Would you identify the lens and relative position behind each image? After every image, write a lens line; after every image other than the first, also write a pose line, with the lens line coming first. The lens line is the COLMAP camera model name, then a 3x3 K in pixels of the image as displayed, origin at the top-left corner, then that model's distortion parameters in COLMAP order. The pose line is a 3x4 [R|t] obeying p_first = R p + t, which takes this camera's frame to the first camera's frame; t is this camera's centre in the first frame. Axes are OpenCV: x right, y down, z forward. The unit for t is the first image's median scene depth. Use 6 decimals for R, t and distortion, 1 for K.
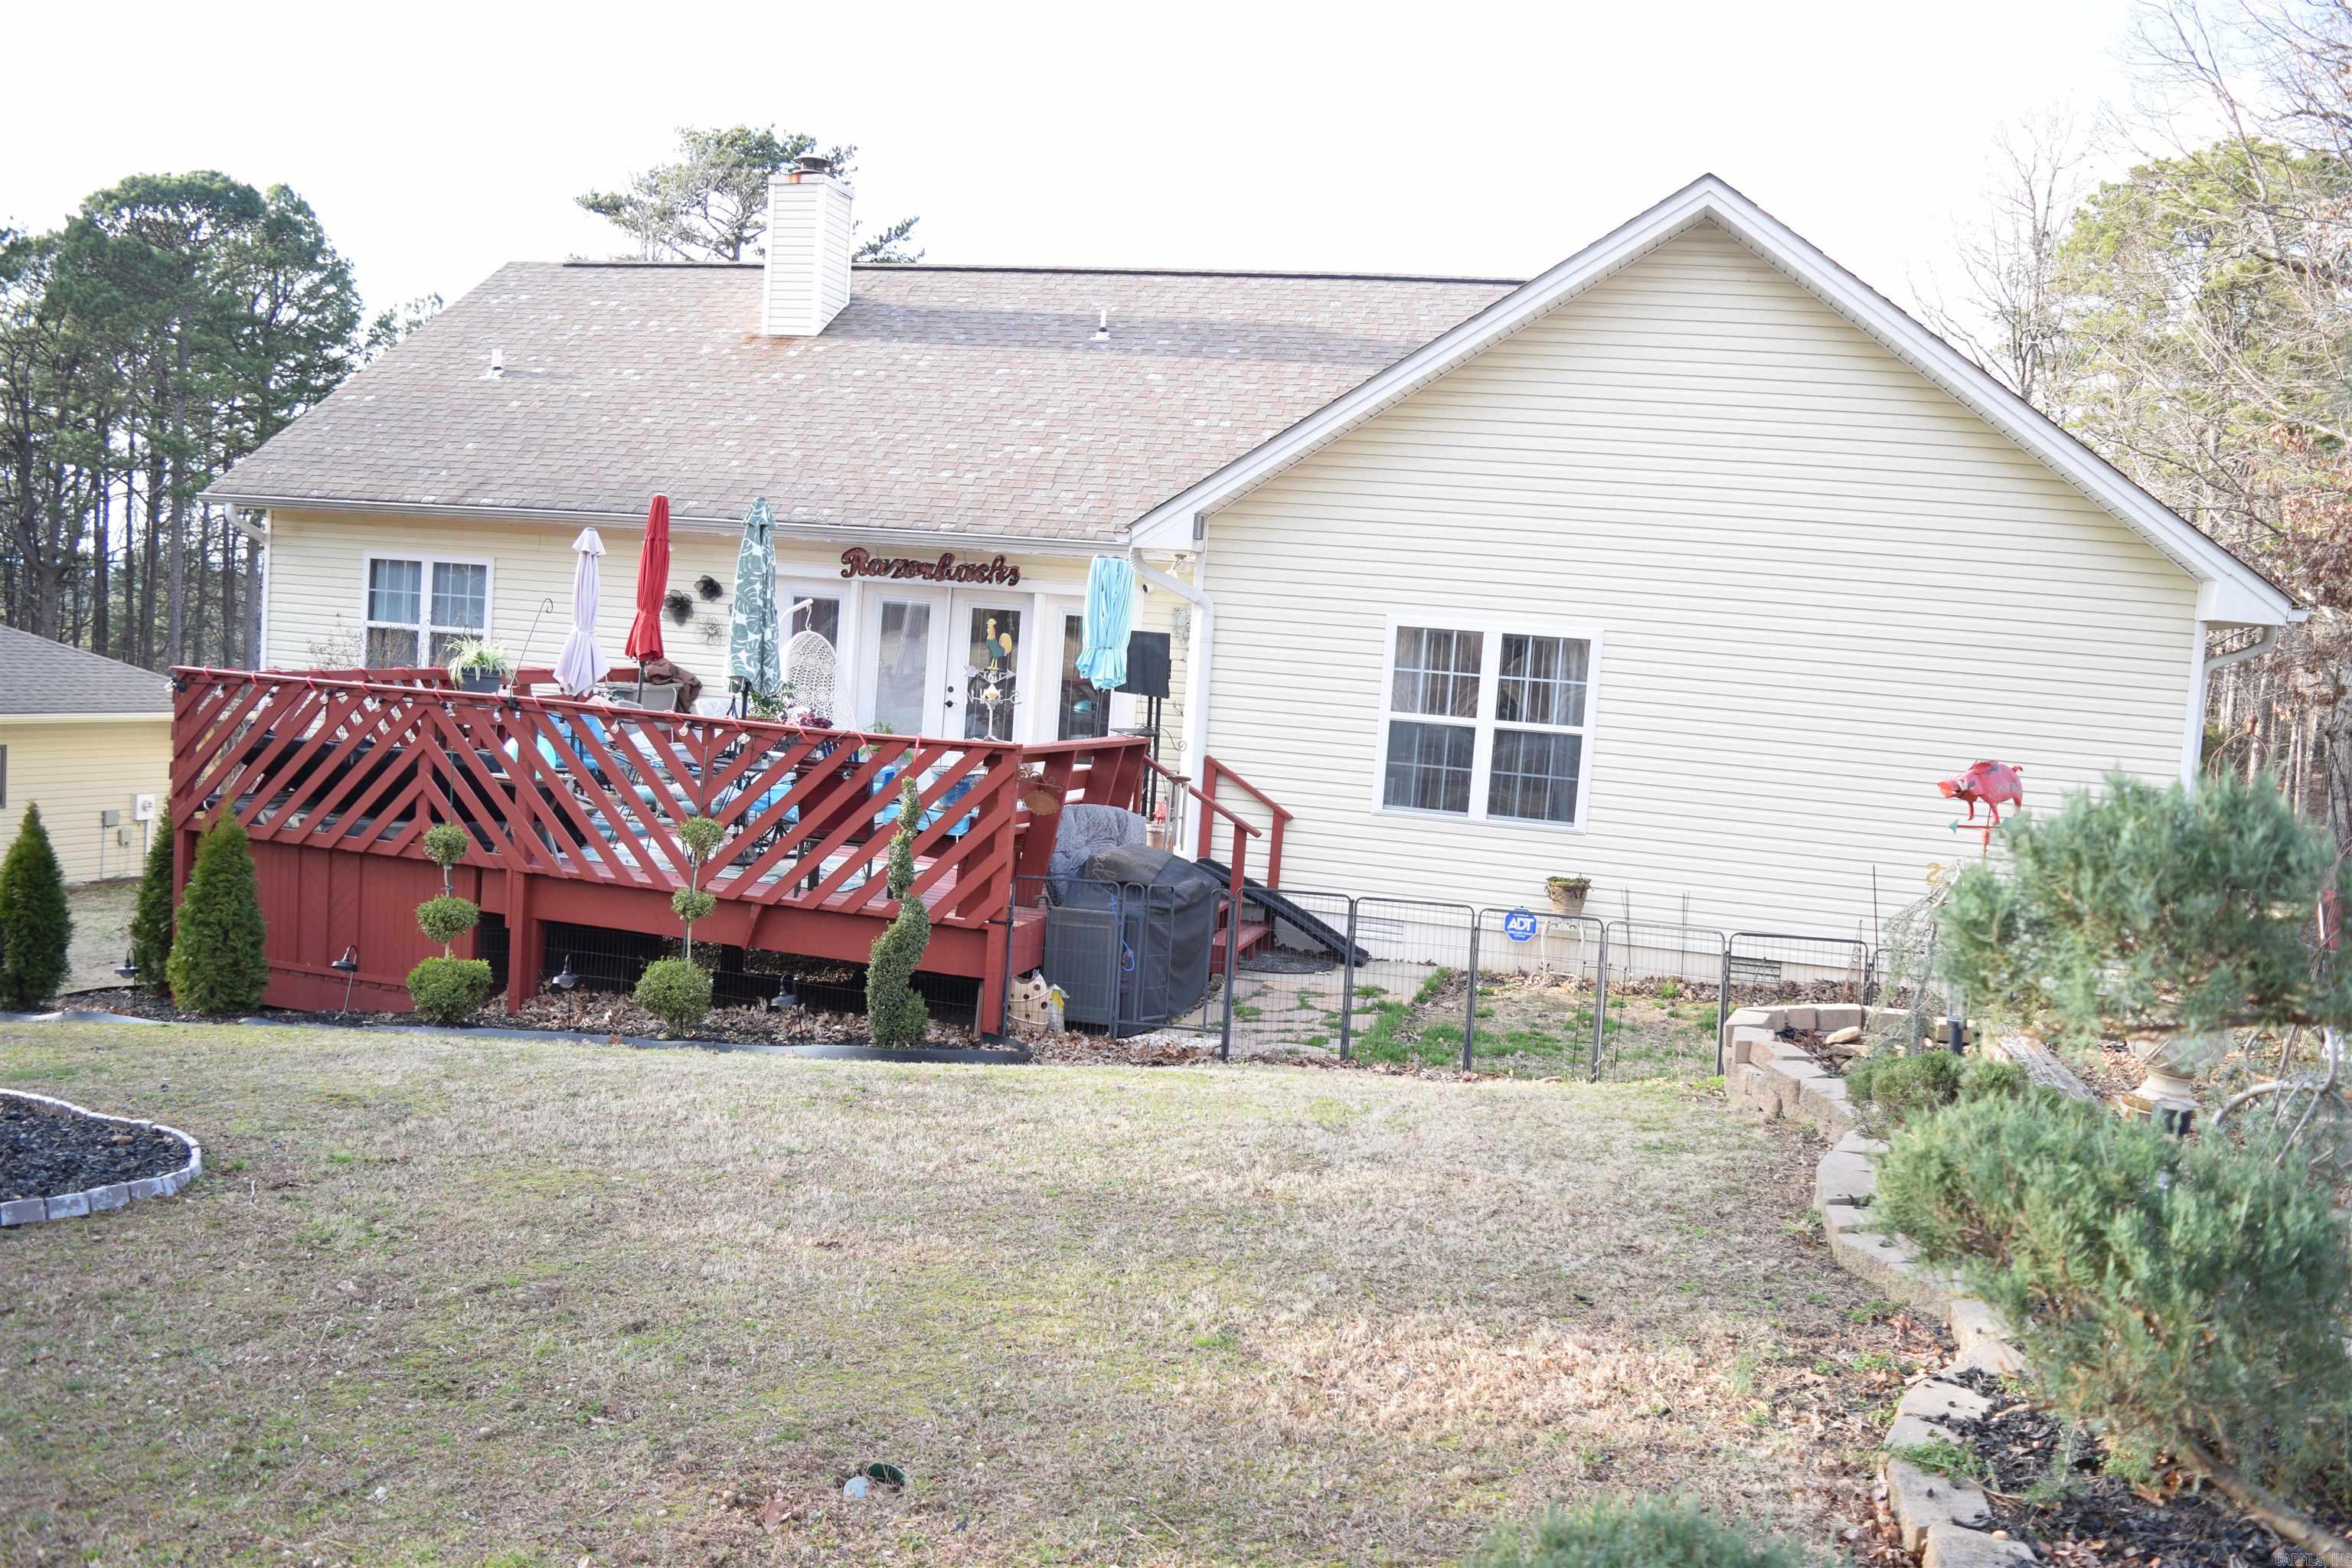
lens RADIAL K [[1843.4, 0, 1177.7], [0, 1843.4, 782.0], [0, 0, 1]] dist [-0.095462, 0.022520]
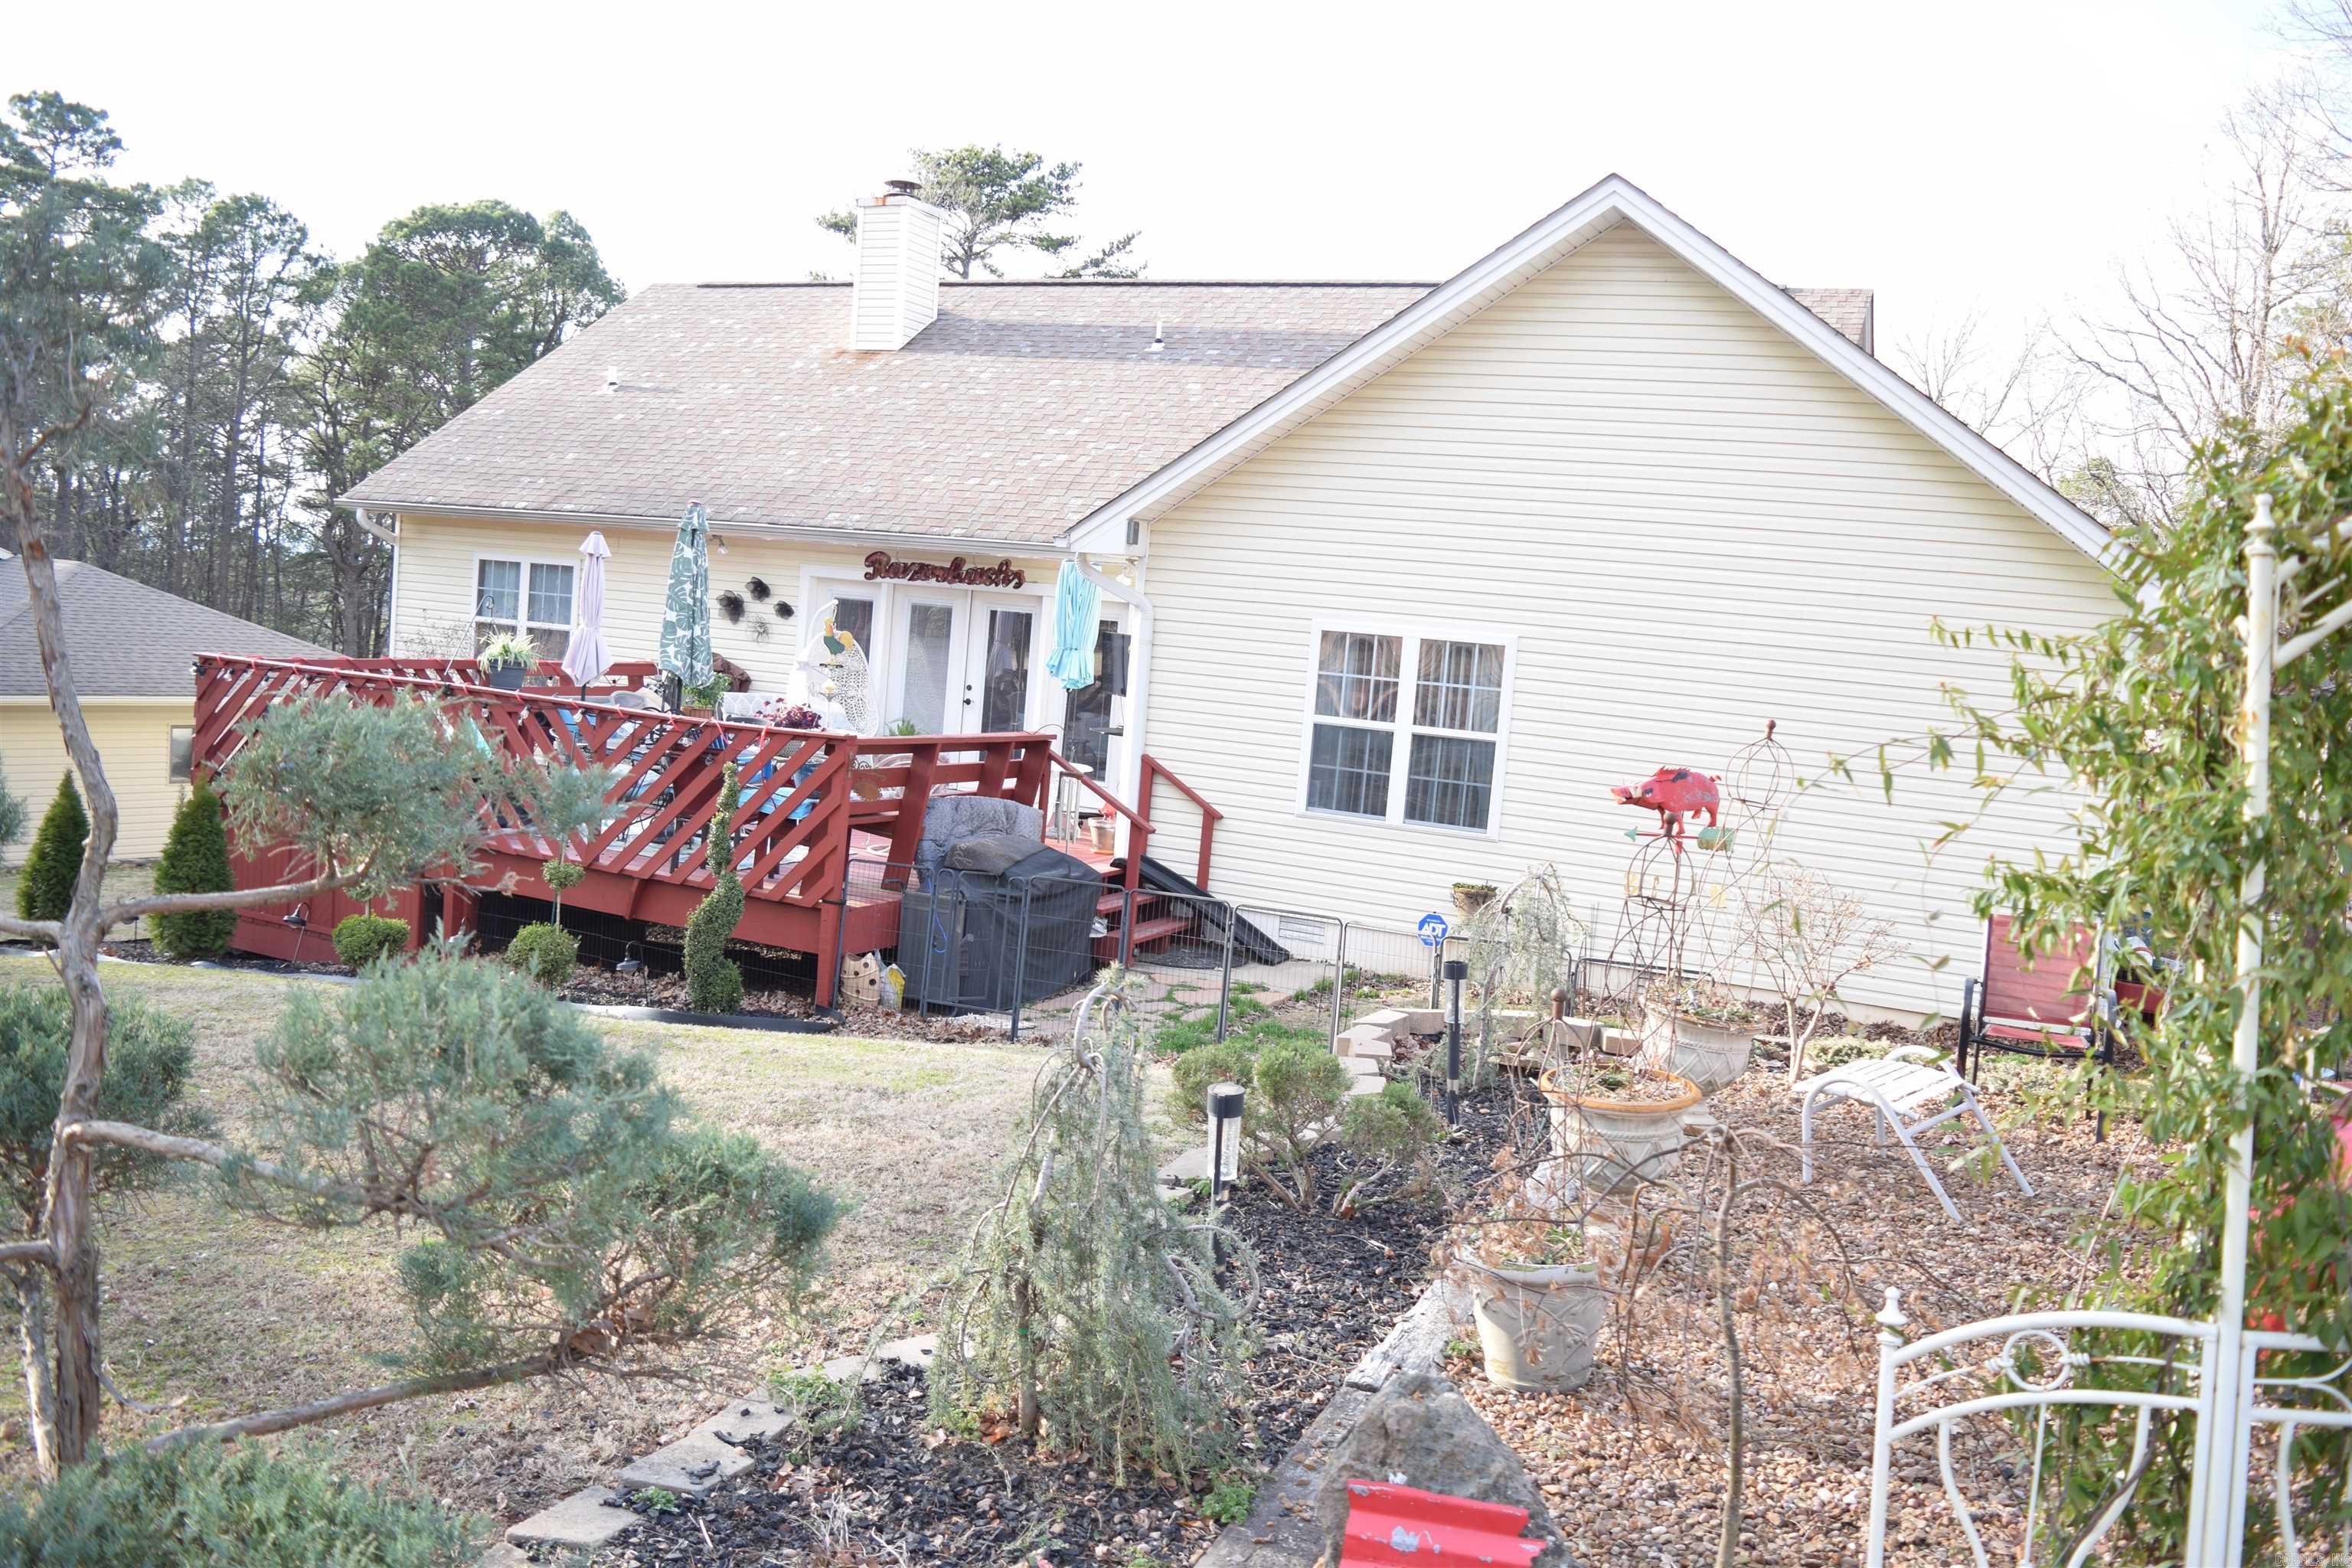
lens RADIAL K [[1843.4, 0, 1172.5], [0, 1843.4, 779.4], [0, 0, 1]] dist [-0.095462, 0.022520]
pose [[0.984697, 0.025443, -0.172409, 0.213738], [-0.026518, 0.999641, -0.003932, 0.003247], [0.172247, 0.008444, 0.985018, -0.009907]]
